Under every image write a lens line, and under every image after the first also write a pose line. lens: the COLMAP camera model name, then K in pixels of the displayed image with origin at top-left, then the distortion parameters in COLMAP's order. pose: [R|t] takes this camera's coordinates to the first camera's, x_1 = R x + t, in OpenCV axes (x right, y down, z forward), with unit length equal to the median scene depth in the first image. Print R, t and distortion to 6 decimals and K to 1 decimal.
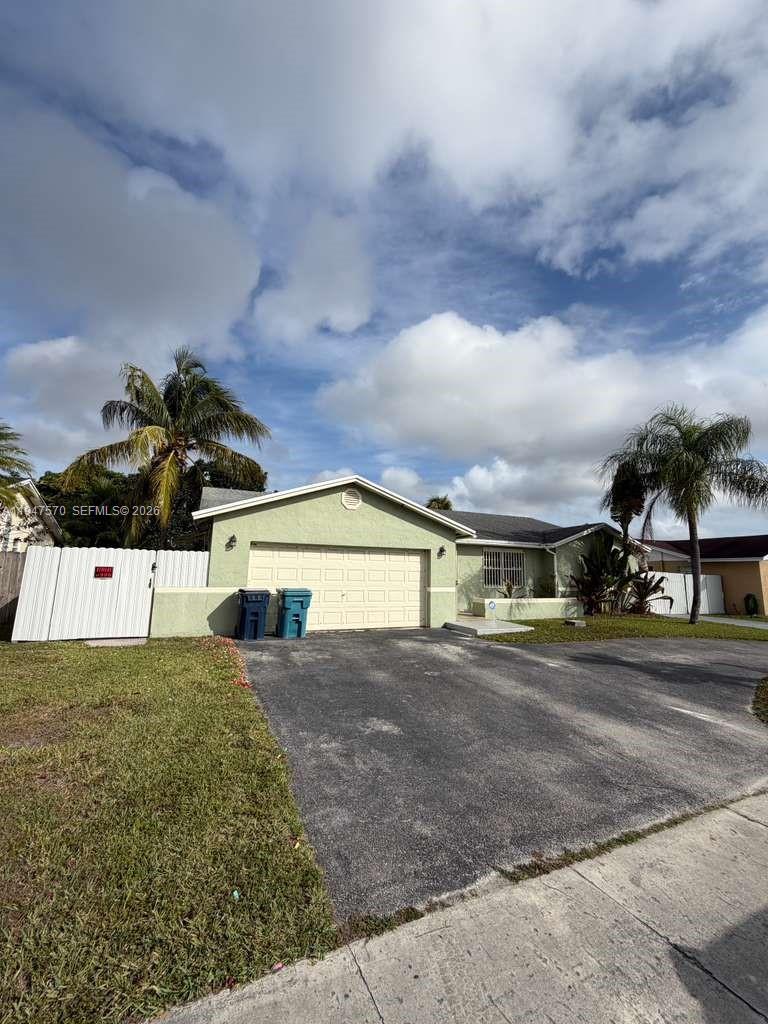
lens RADIAL K [[406.7, 0, 383.2], [0, 406.7, 508.4], [0, 0, 1]] dist [0.000291, -0.000030]
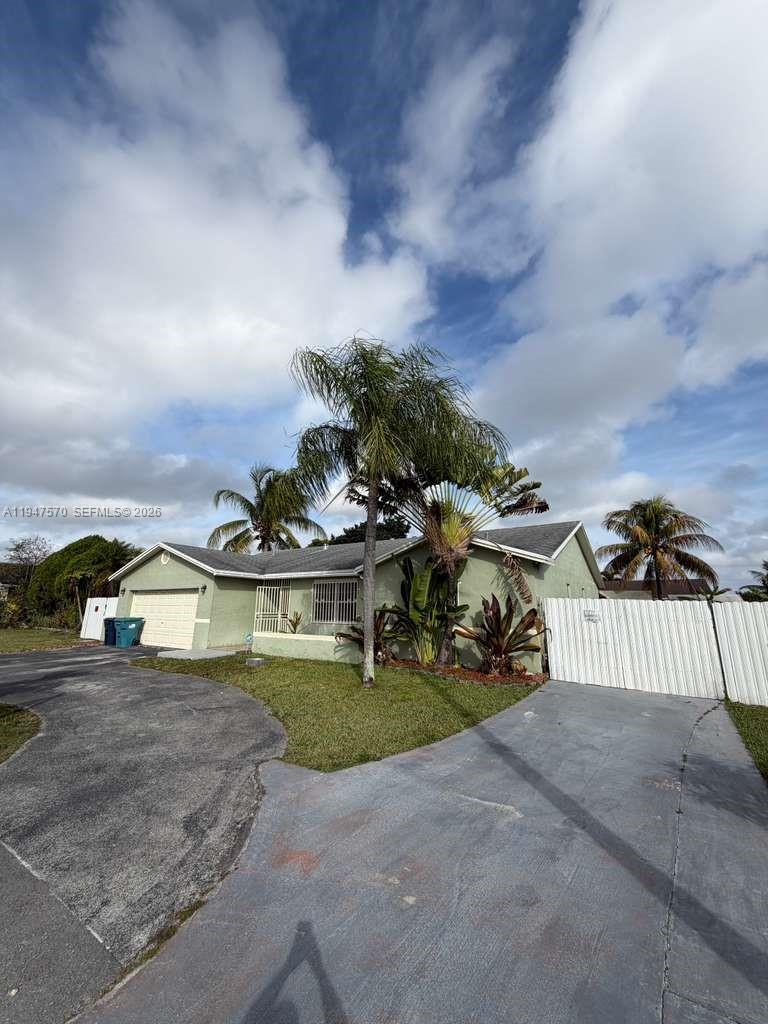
lens RADIAL K [[406.7, 0, 383.2], [0, 406.7, 508.4], [0, 0, 1]] dist [0.000291, -0.000030]
pose [[0.541201, -0.211187, -0.813942, 1.648978], [0.132155, 0.977282, -0.165696, 0.161666], [0.830443, -0.017891, 0.556816, 0.877054]]
